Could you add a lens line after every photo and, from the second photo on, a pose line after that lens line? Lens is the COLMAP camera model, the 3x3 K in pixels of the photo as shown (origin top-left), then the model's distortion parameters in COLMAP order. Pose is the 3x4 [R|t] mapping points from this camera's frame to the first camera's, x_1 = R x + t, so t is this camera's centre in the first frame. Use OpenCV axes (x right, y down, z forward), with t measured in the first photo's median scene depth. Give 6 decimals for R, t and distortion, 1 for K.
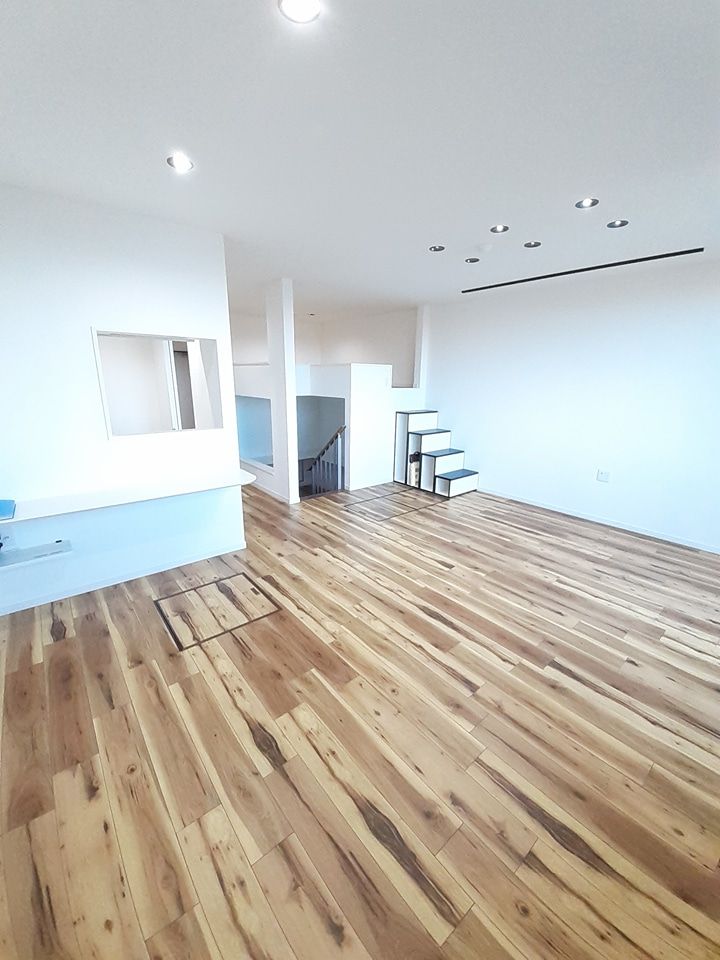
lens RADIAL K [[389.4, 0, 361.9], [0, 389.4, 480.1], [0, 0, 1]] dist [-0.003181, -0.006367]
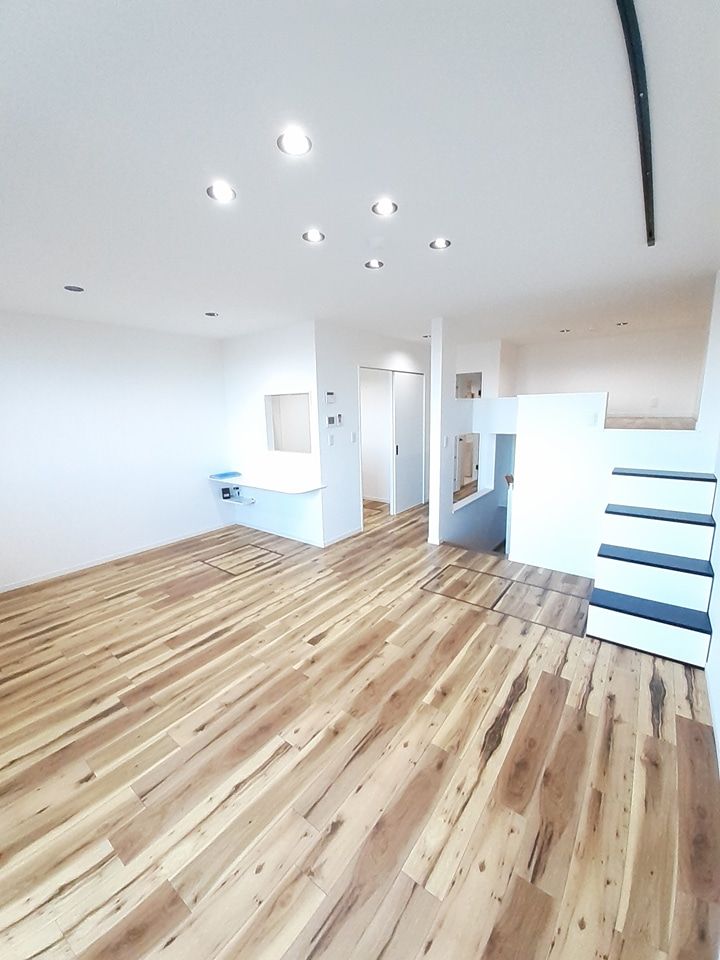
lens RADIAL K [[389.4, 0, 359.4], [0, 389.4, 480.8], [0, 0, 1]] dist [-0.003181, -0.006367]
pose [[0.199948, 0.169933, -0.964958, 1.141604], [-0.225451, 0.966399, 0.123471, -0.276322], [0.953516, 0.192863, 0.231542, 0.951854]]
